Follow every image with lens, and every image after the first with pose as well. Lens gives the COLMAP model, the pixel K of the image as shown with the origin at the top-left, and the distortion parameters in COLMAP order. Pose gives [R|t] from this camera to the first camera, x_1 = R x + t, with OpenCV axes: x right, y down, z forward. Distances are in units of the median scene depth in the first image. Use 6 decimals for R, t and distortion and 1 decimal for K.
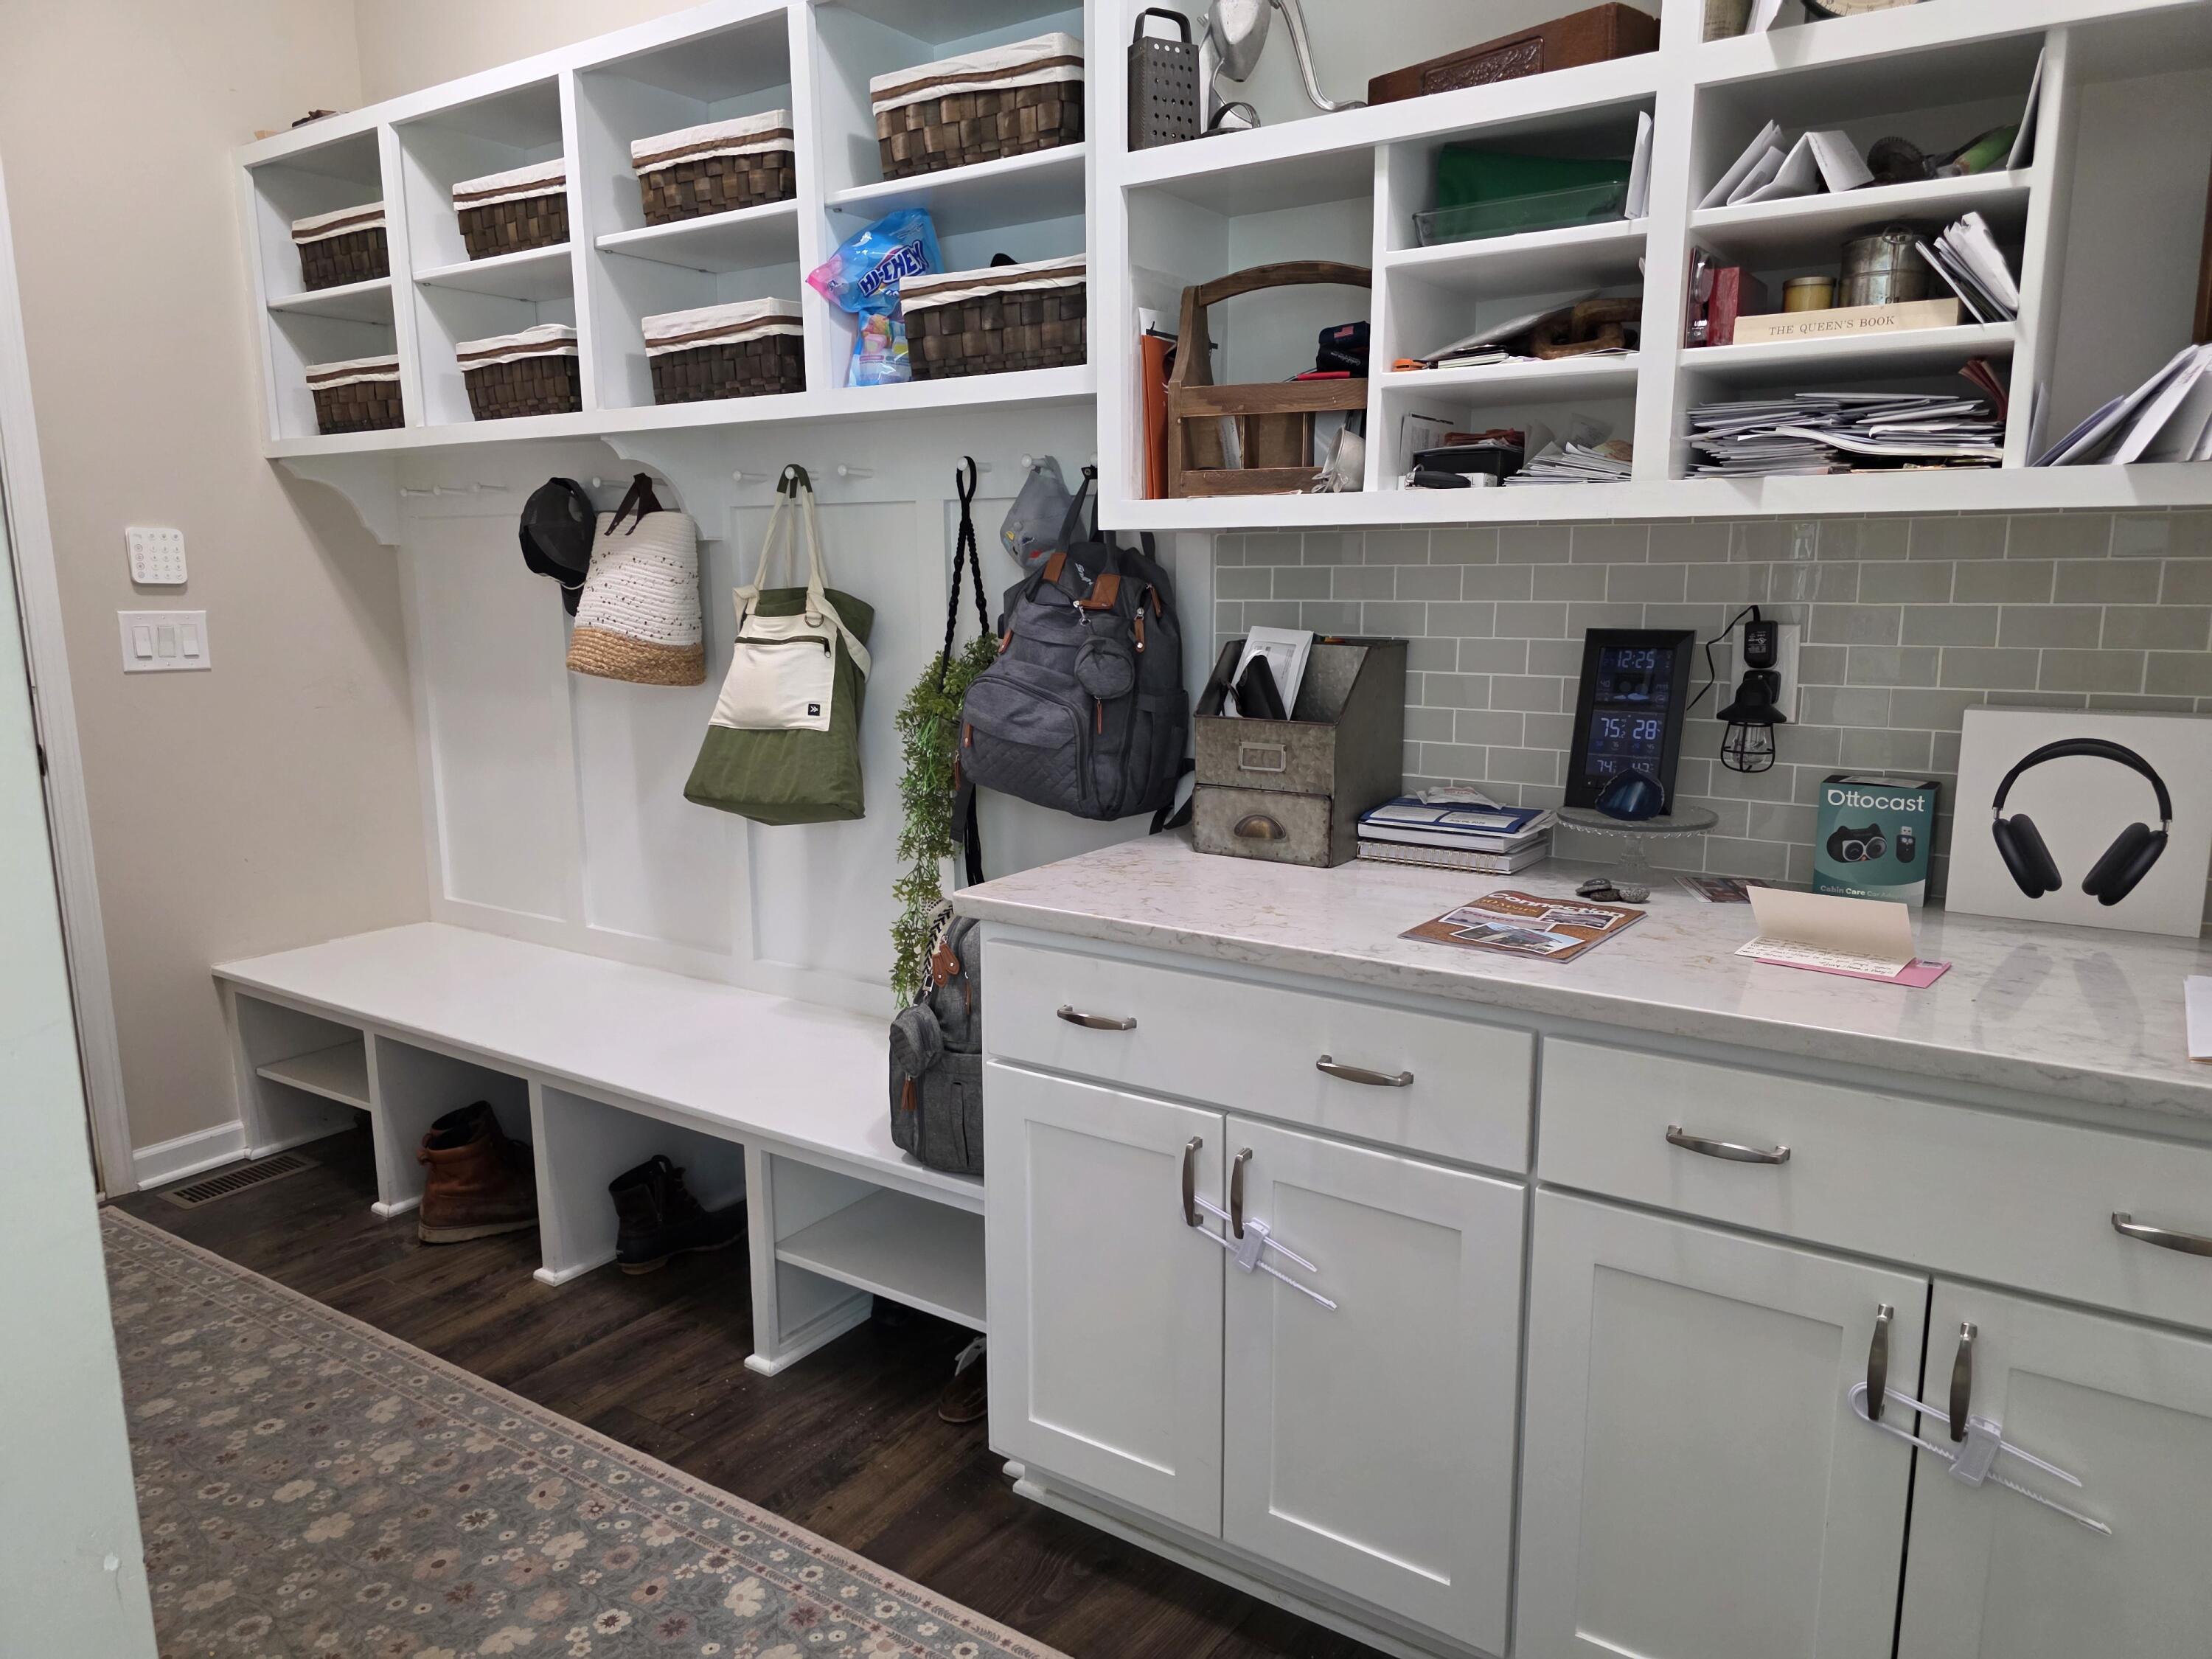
lens RADIAL K [[1485.2, 0, 1103.3], [0, 1485.2, 834.7], [0, 0, 1]] dist [0.095292, -0.097447]
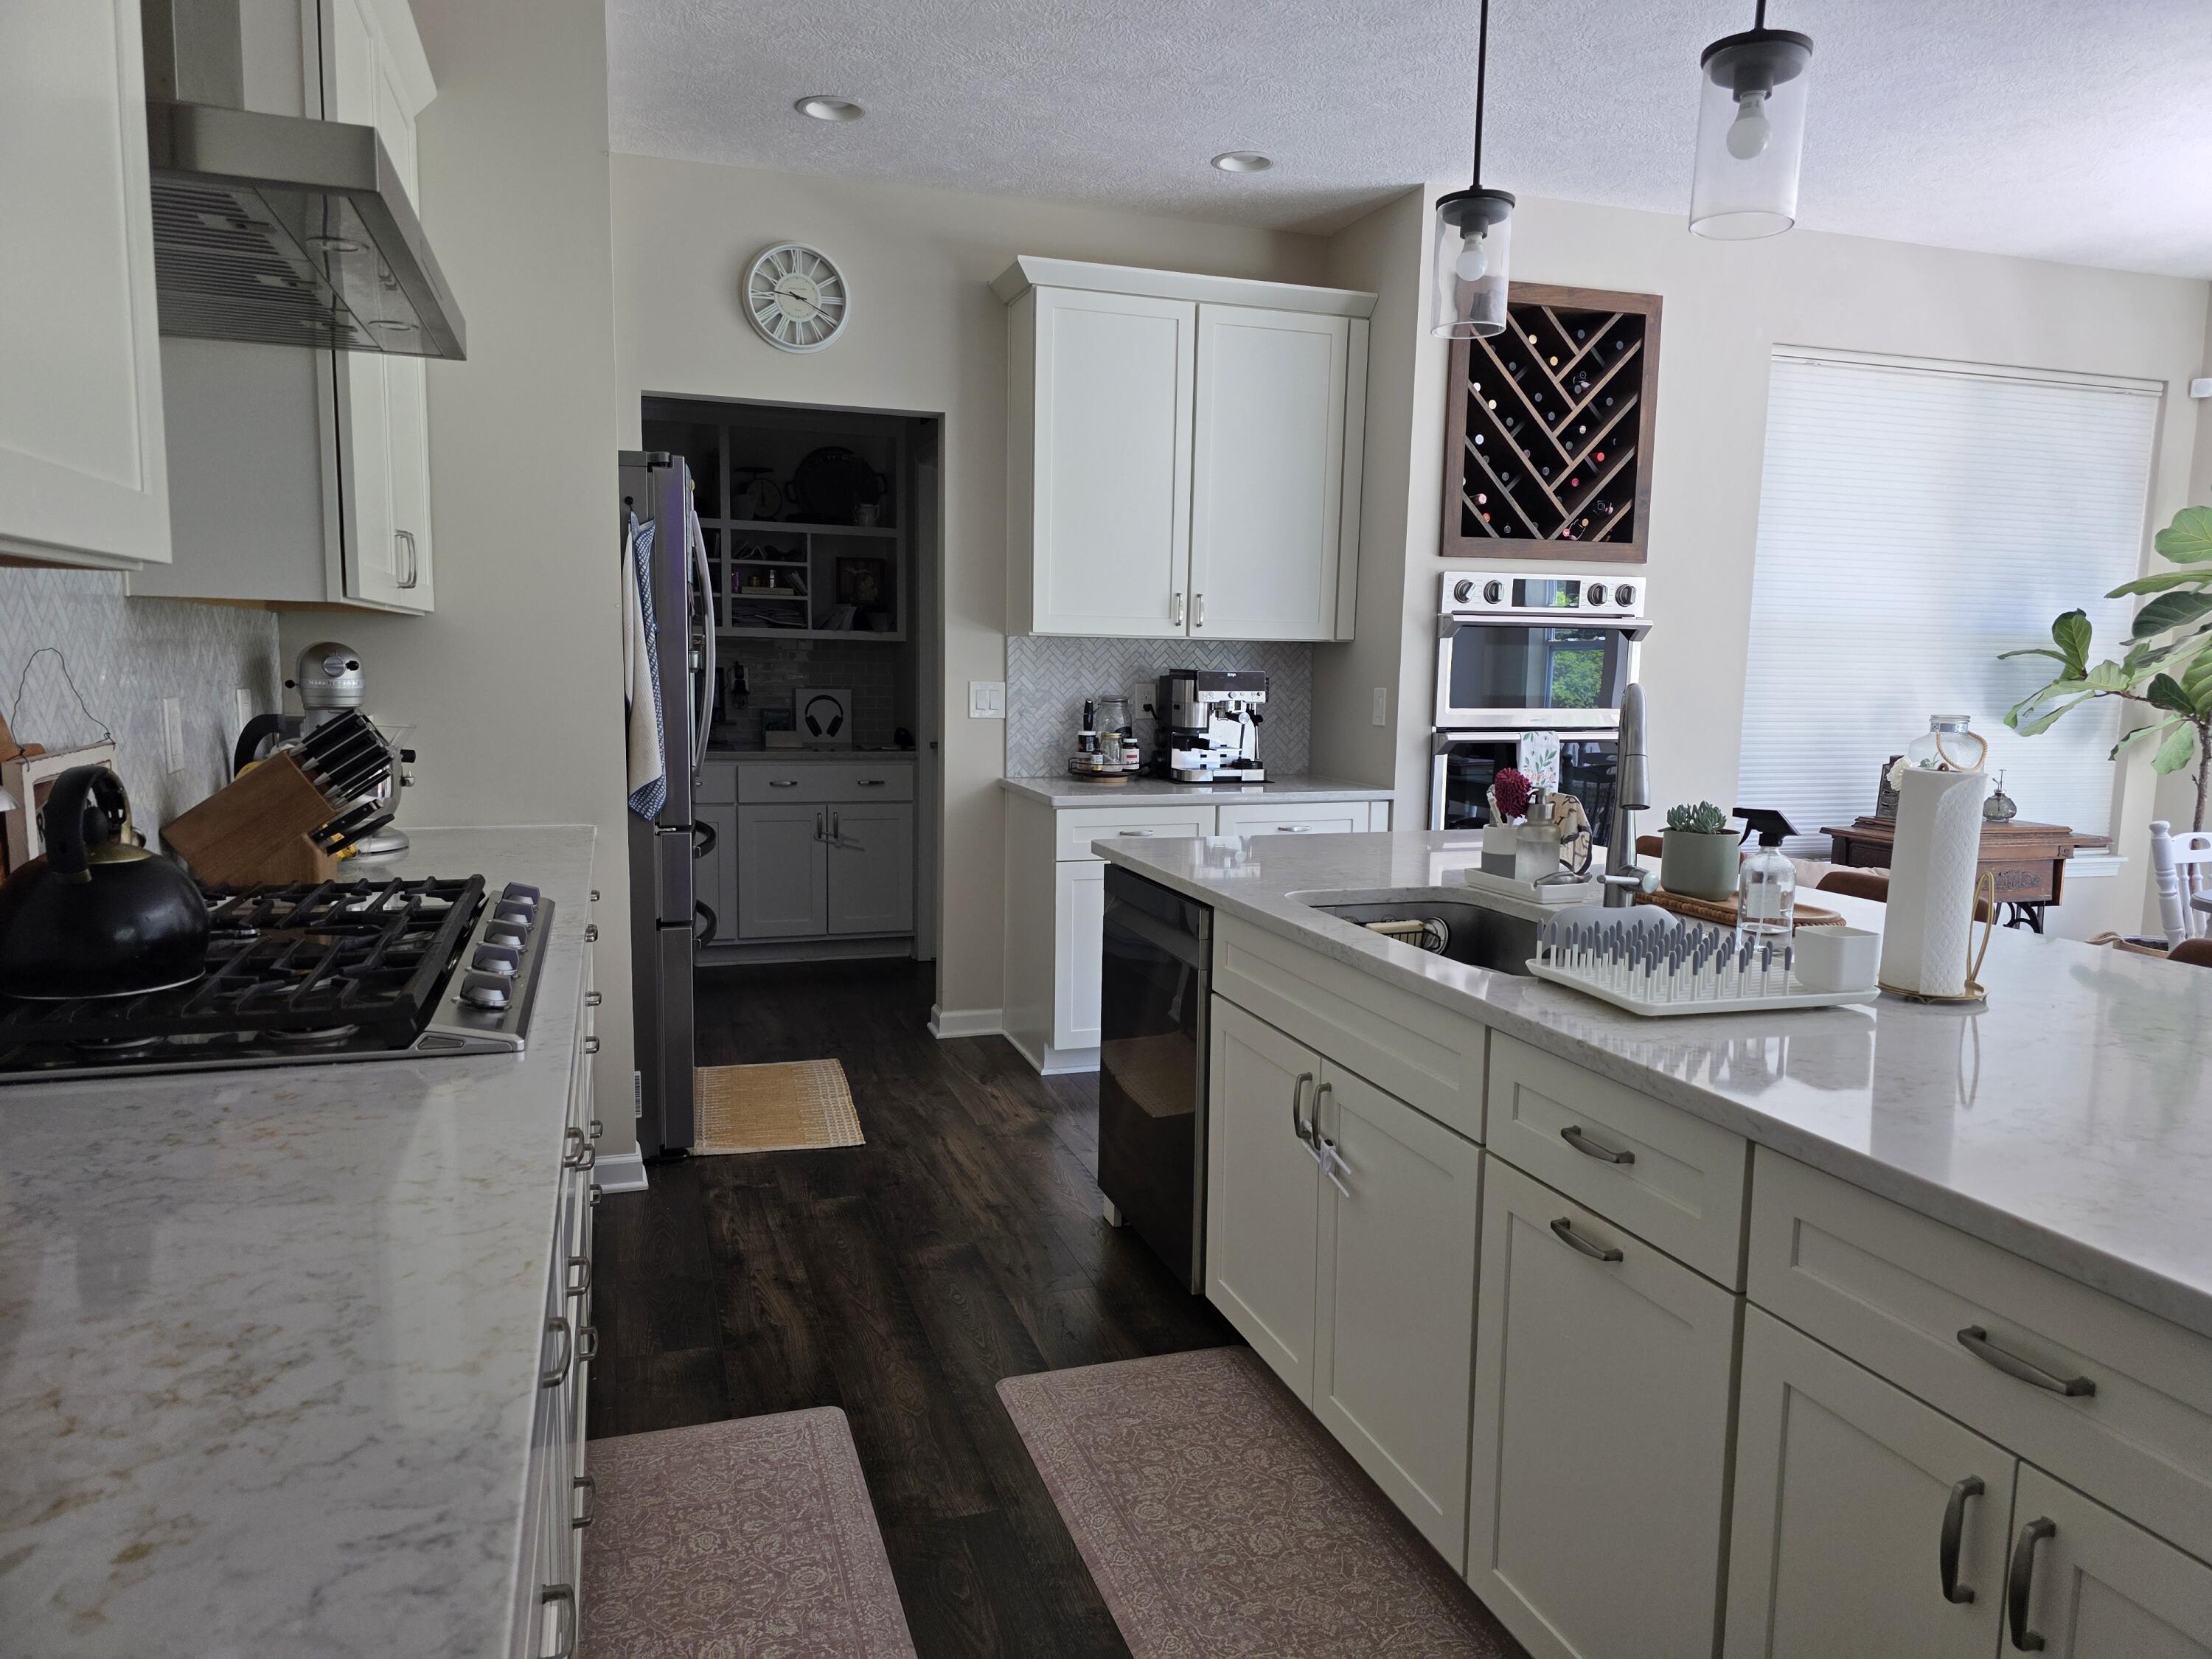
lens RADIAL K [[1485.2, 0, 1103.3], [0, 1485.2, 834.7], [0, 0, 1]] dist [0.095292, -0.097447]
pose [[0.609147, -0.070170, 0.789947, -2.099886], [0.120095, 0.992753, -0.004424, 0.420130], [-0.783911, 0.097563, 0.613160, -2.019155]]
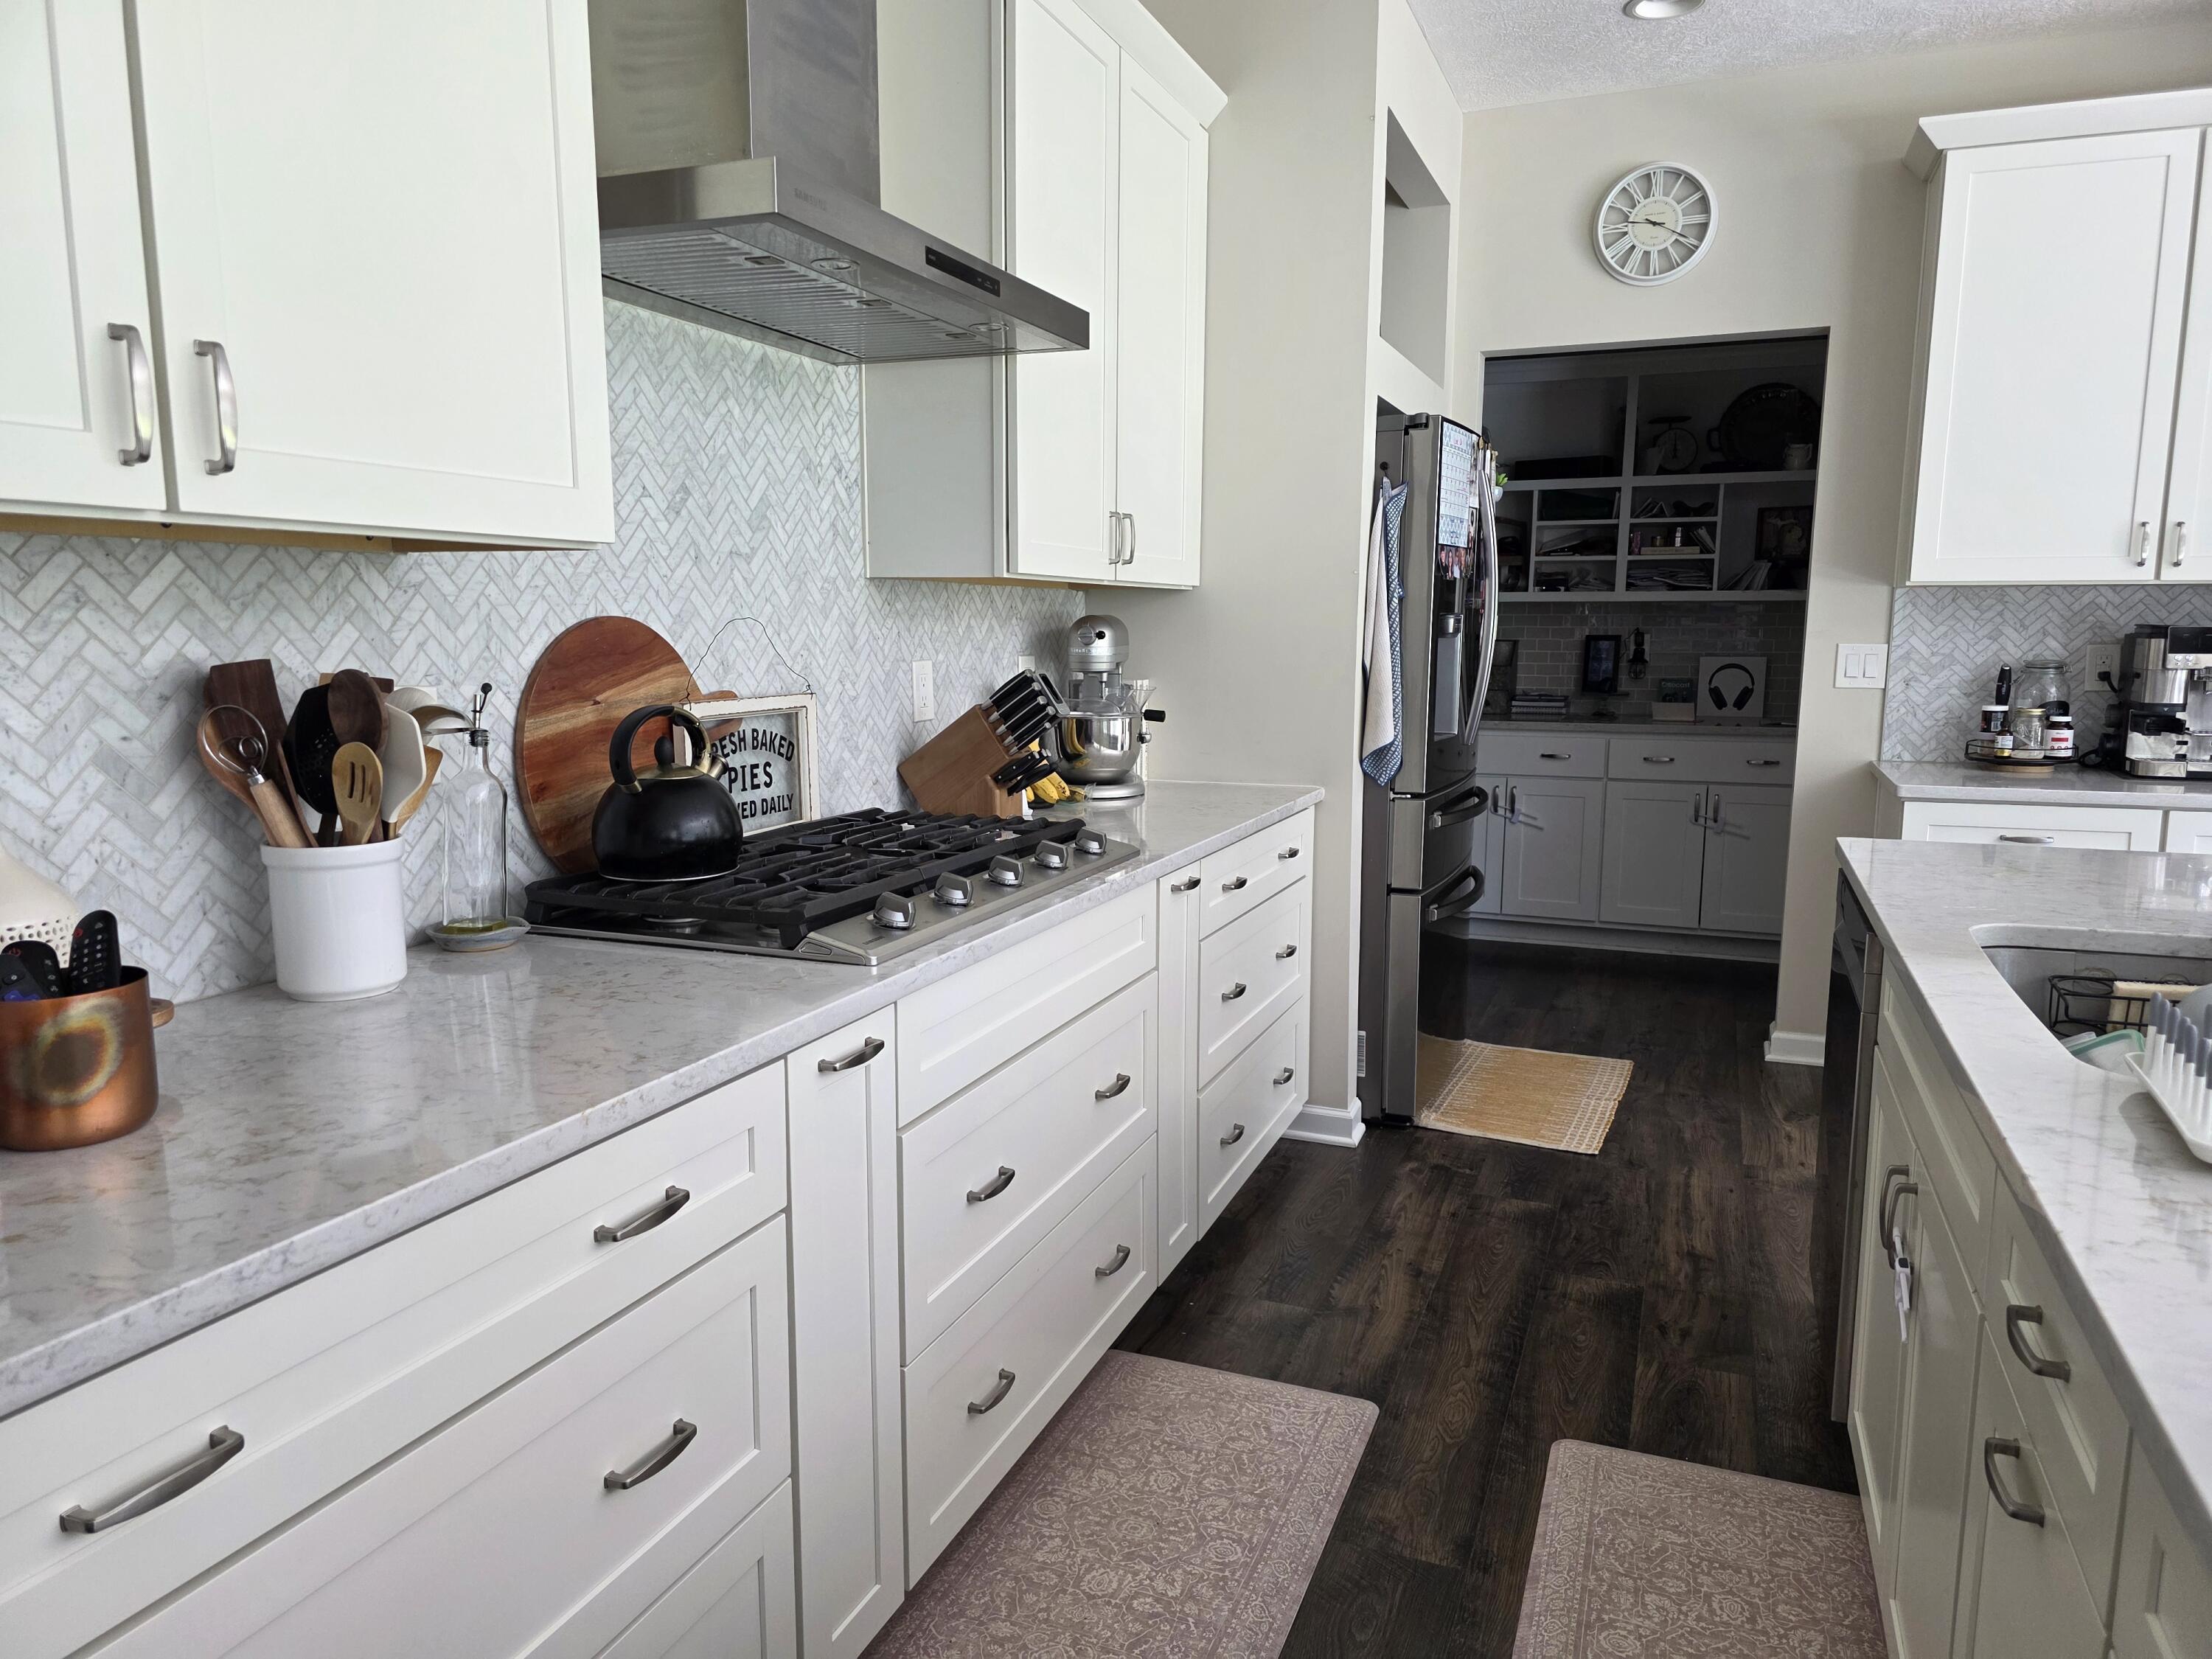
lens RADIAL K [[1485.2, 0, 1103.3], [0, 1485.2, 834.7], [0, 0, 1]] dist [0.095292, -0.097447]
pose [[0.976747, -0.015853, 0.213807, -1.625734], [0.025379, 0.998800, -0.041882, 0.465356], [-0.212887, 0.046335, 0.975978, -2.214373]]
